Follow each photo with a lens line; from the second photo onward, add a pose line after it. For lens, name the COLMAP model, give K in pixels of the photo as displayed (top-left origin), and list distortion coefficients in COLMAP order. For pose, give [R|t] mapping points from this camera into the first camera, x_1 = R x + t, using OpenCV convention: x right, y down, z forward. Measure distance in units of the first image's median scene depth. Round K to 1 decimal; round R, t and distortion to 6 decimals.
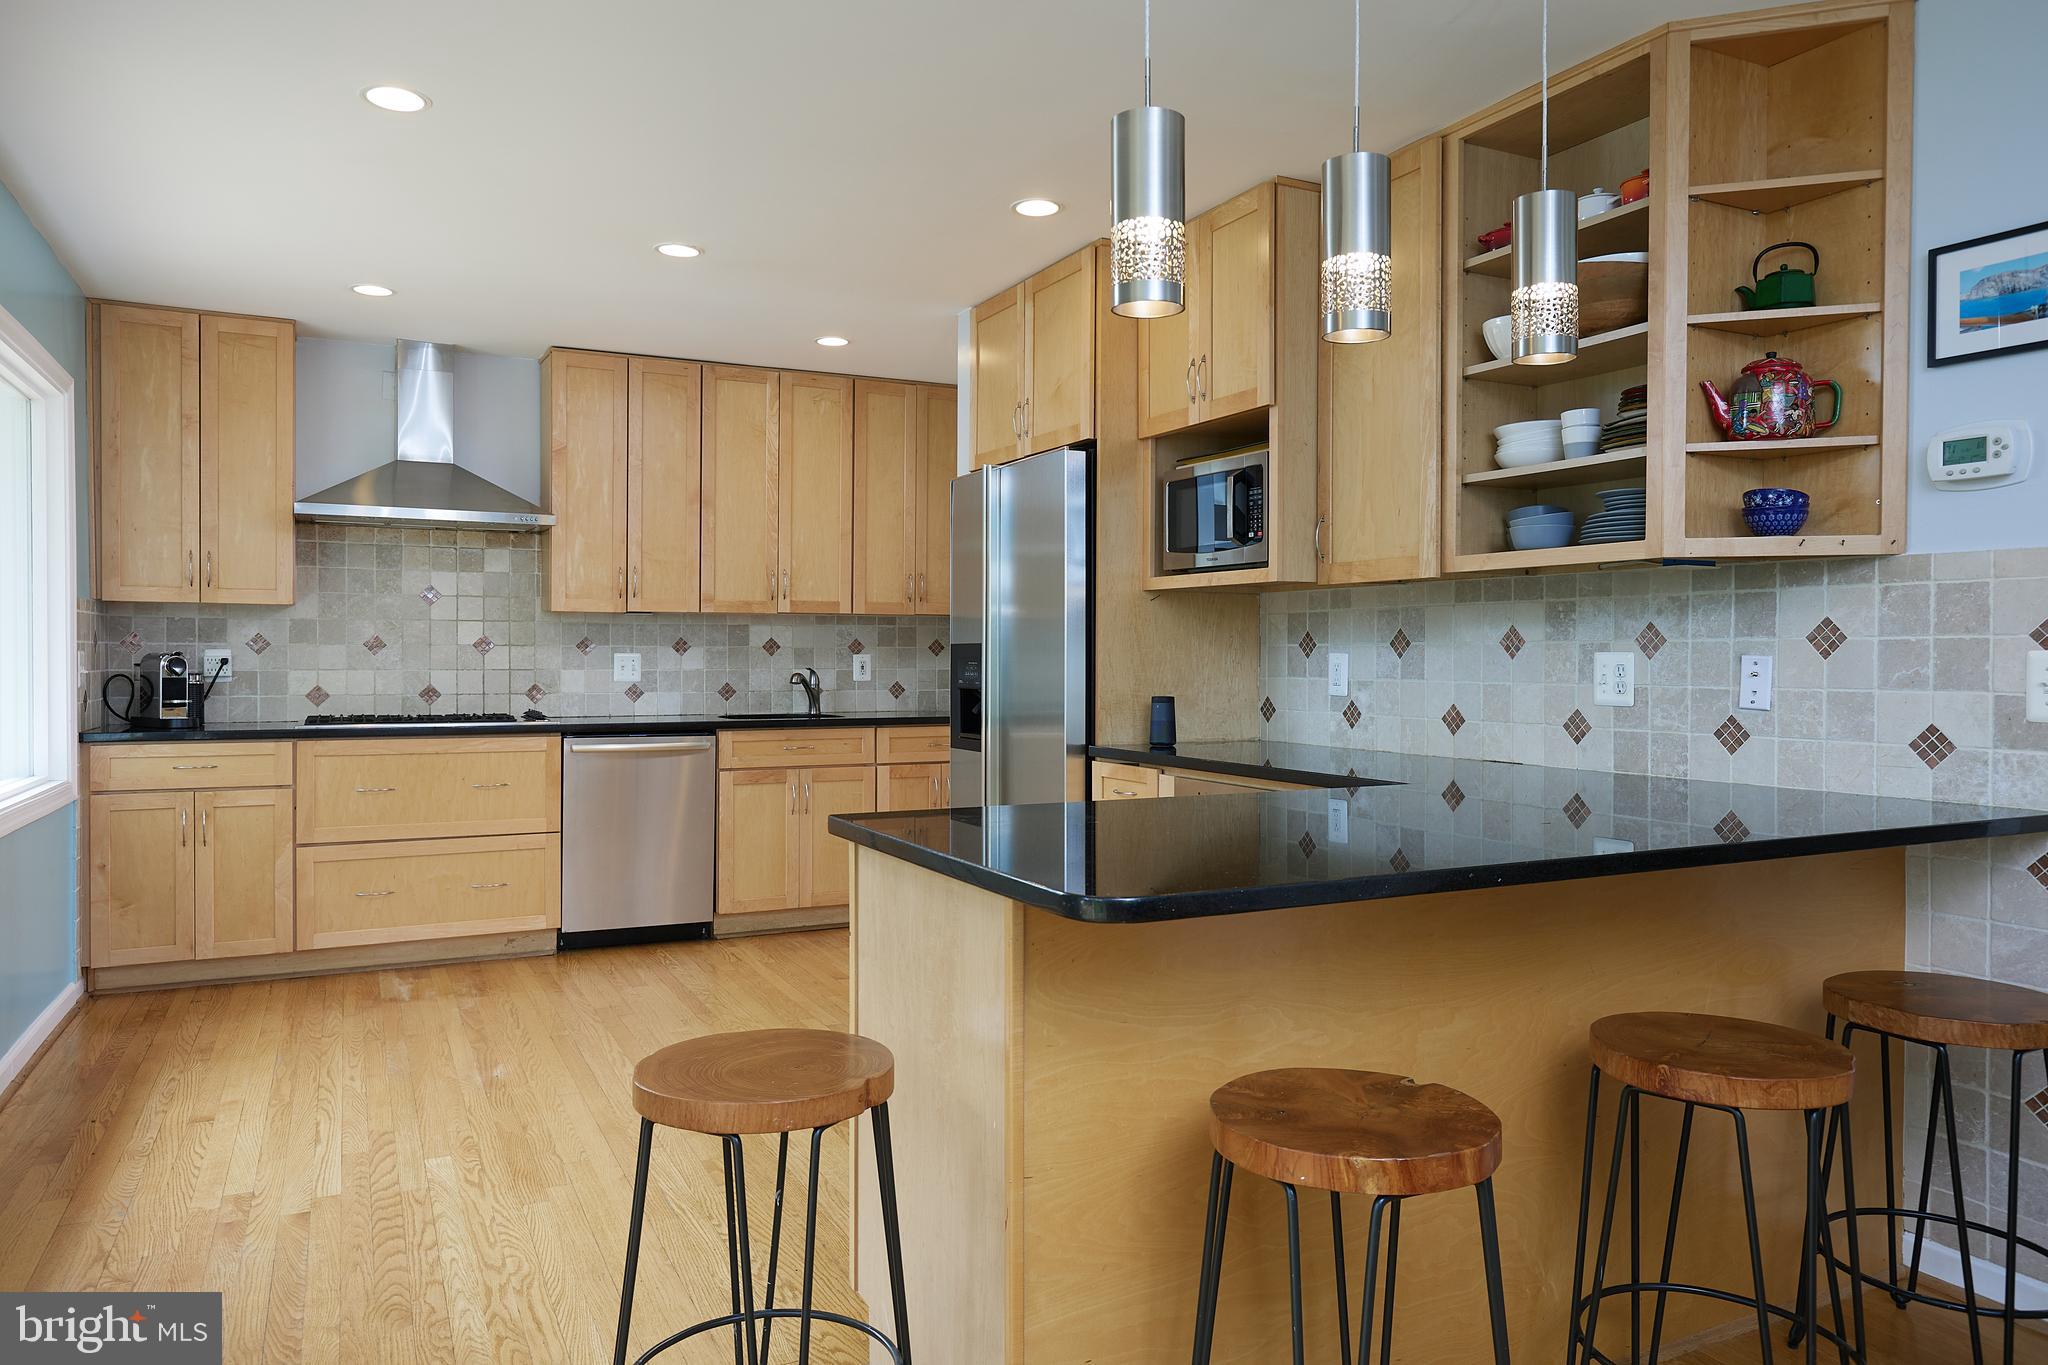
lens RADIAL K [[1381.6, 0, 1027.5], [0, 1381.6, 669.9], [0, 0, 1]] dist [0.004365, -0.002271]
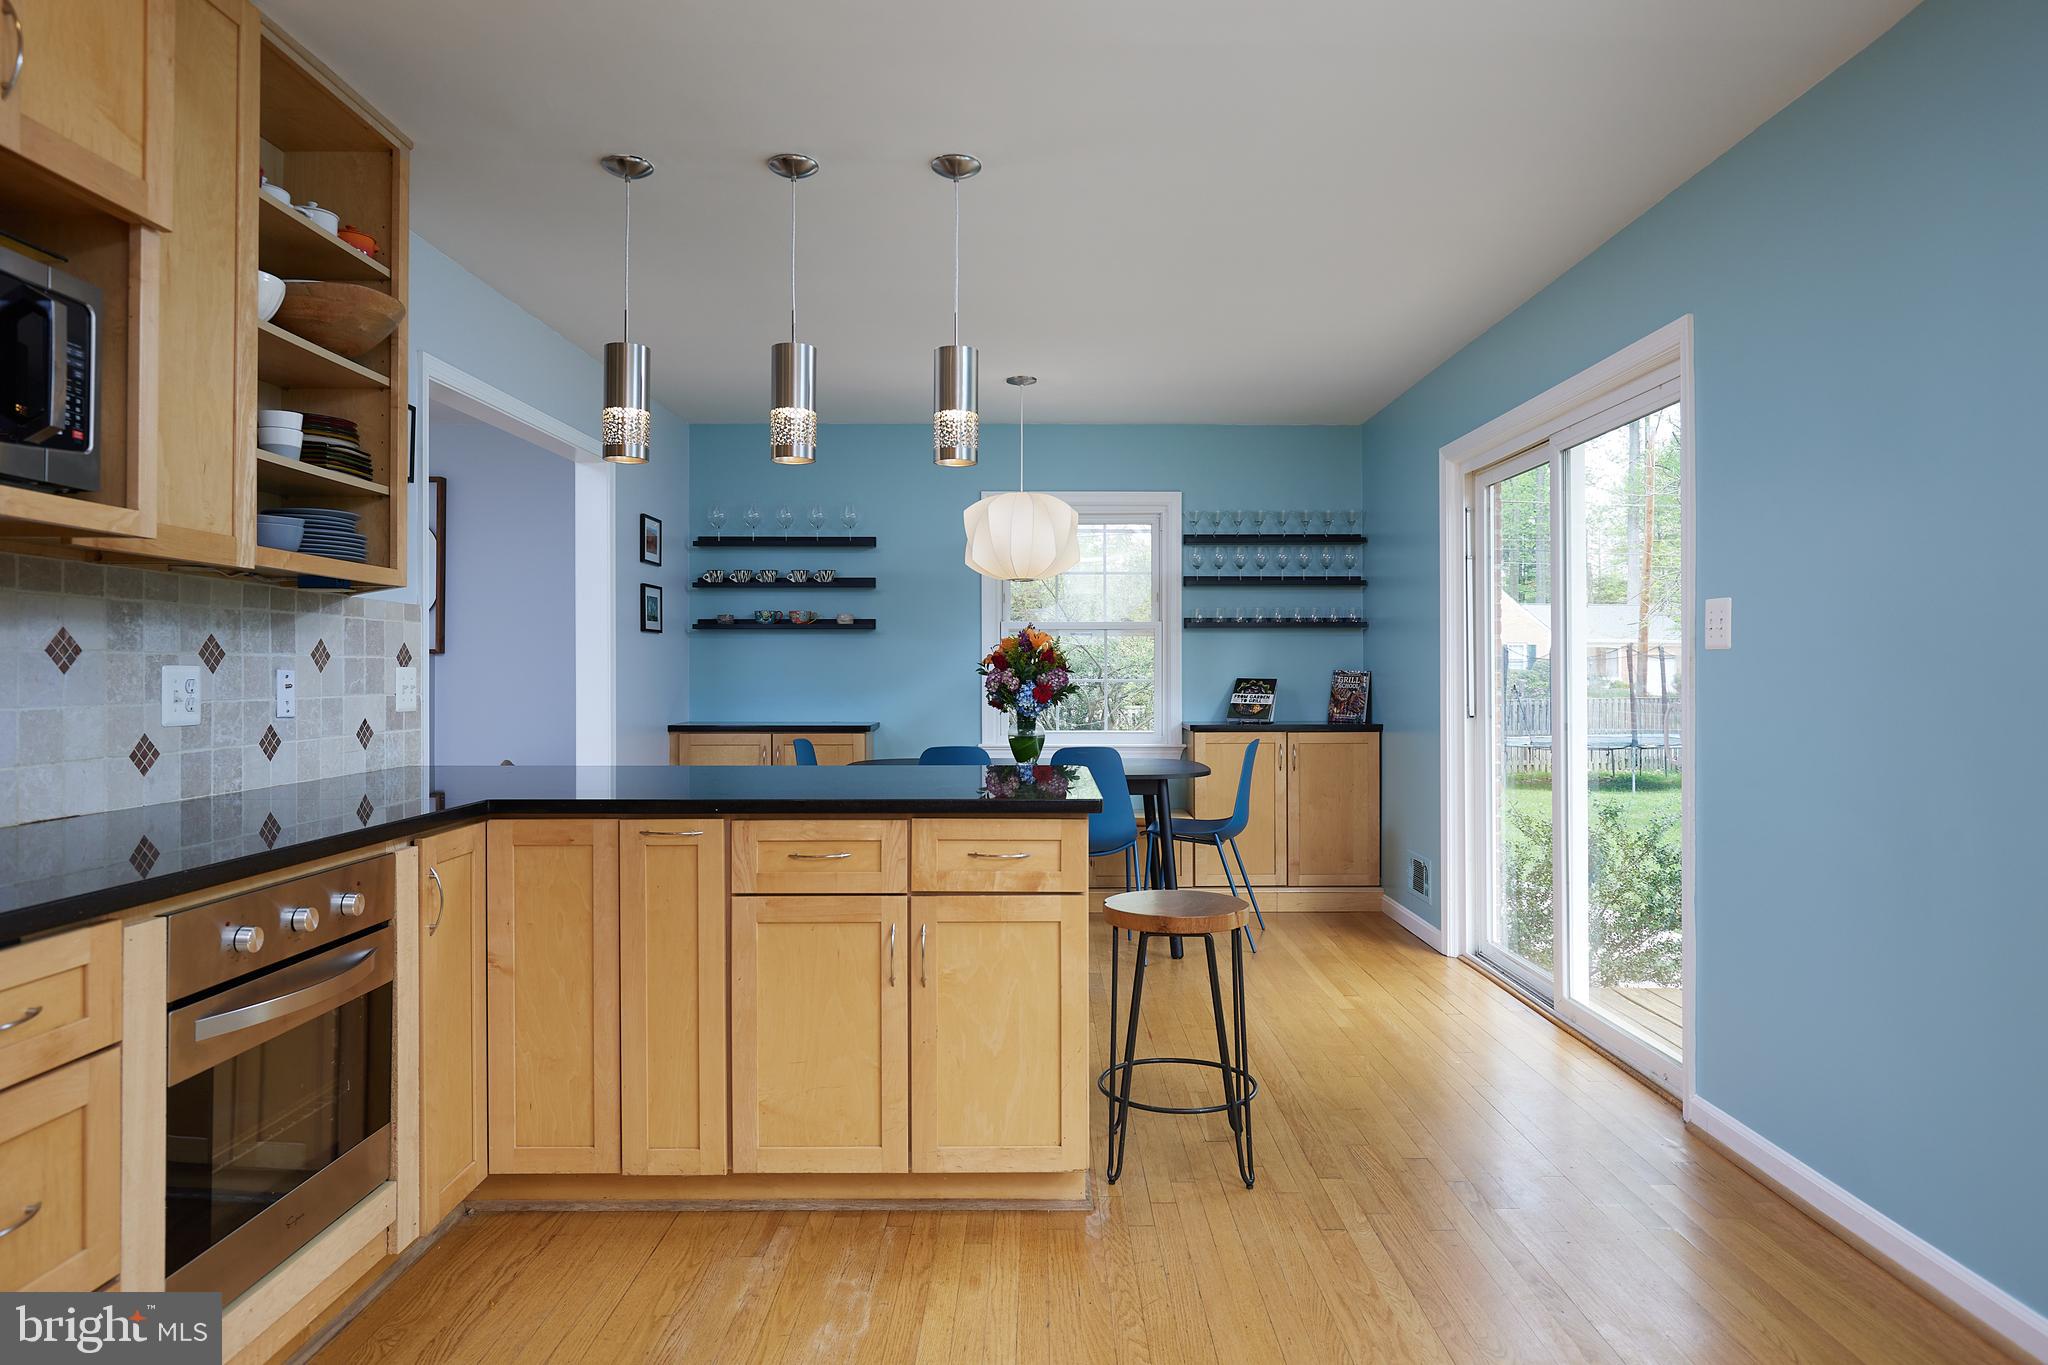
lens RADIAL K [[1258.6, 0, 1049.7], [0, 1258.6, 670.2], [0, 0, 1]] dist [-0.000714, -0.000688]
pose [[-0.901888, -0.000918, 0.431970, -0.277134], [0.002305, 0.999973, 0.006938, -0.009146], [-0.431965, 0.007253, -0.901861, 0.959431]]
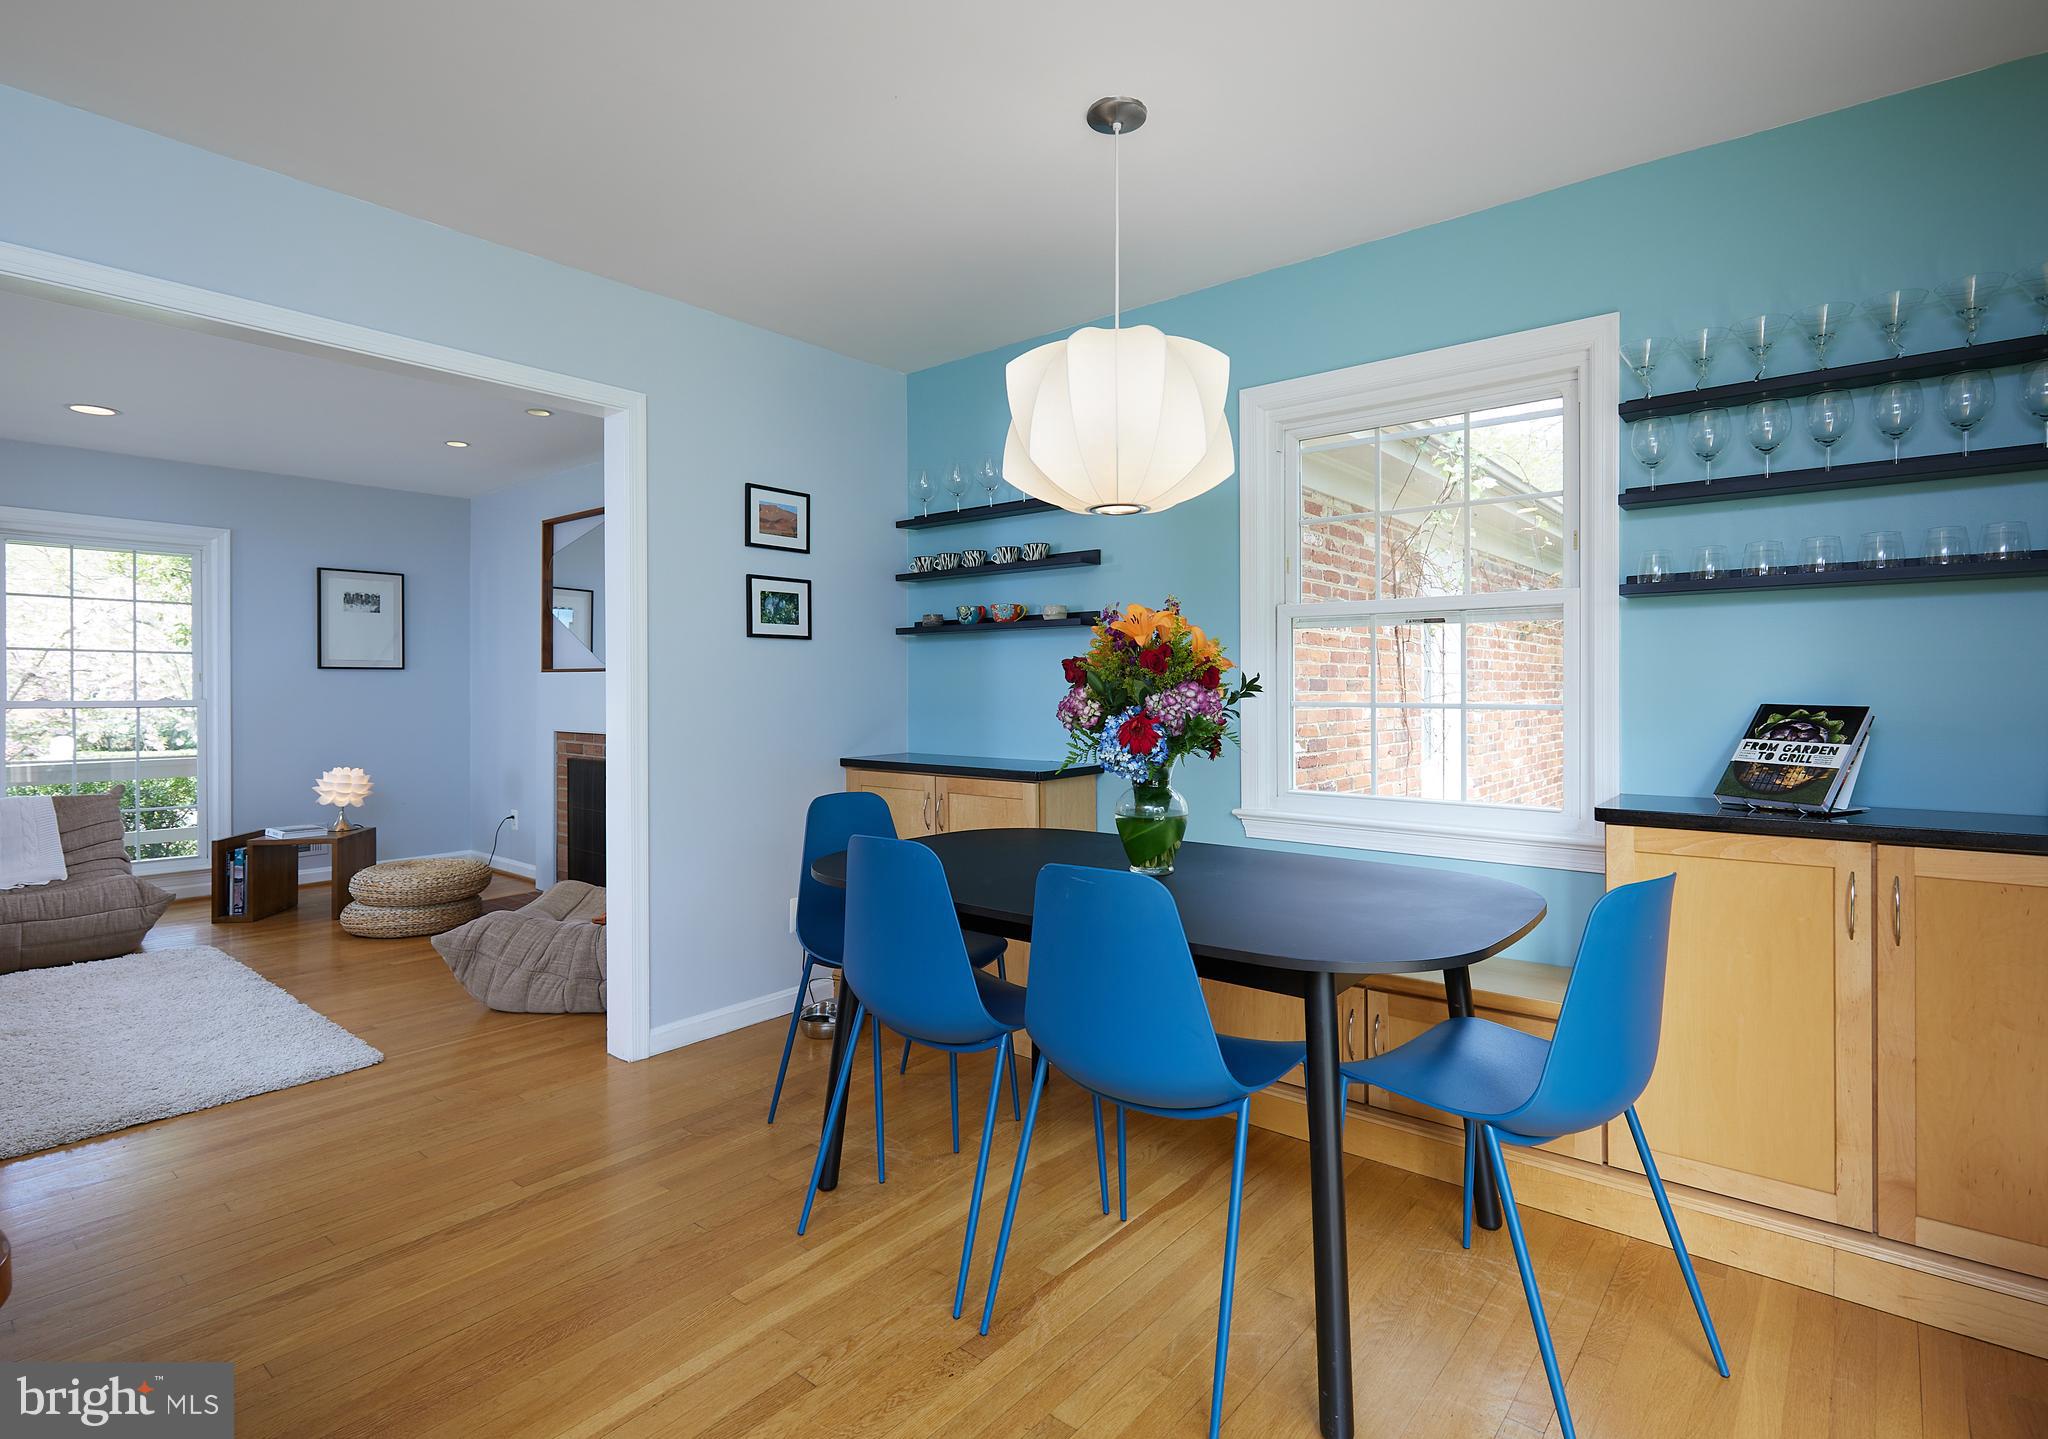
lens RADIAL K [[998.6, 0, 1049.8], [0, 998.6, 695.8], [0, 0, 1]] dist [0.001329, 0.000271]
pose [[-0.418989, -0.008144, 0.907955, -0.169839], [0.008047, 0.999887, 0.012682, -0.003539], [-0.907956, 0.012620, -0.418876, 0.193299]]
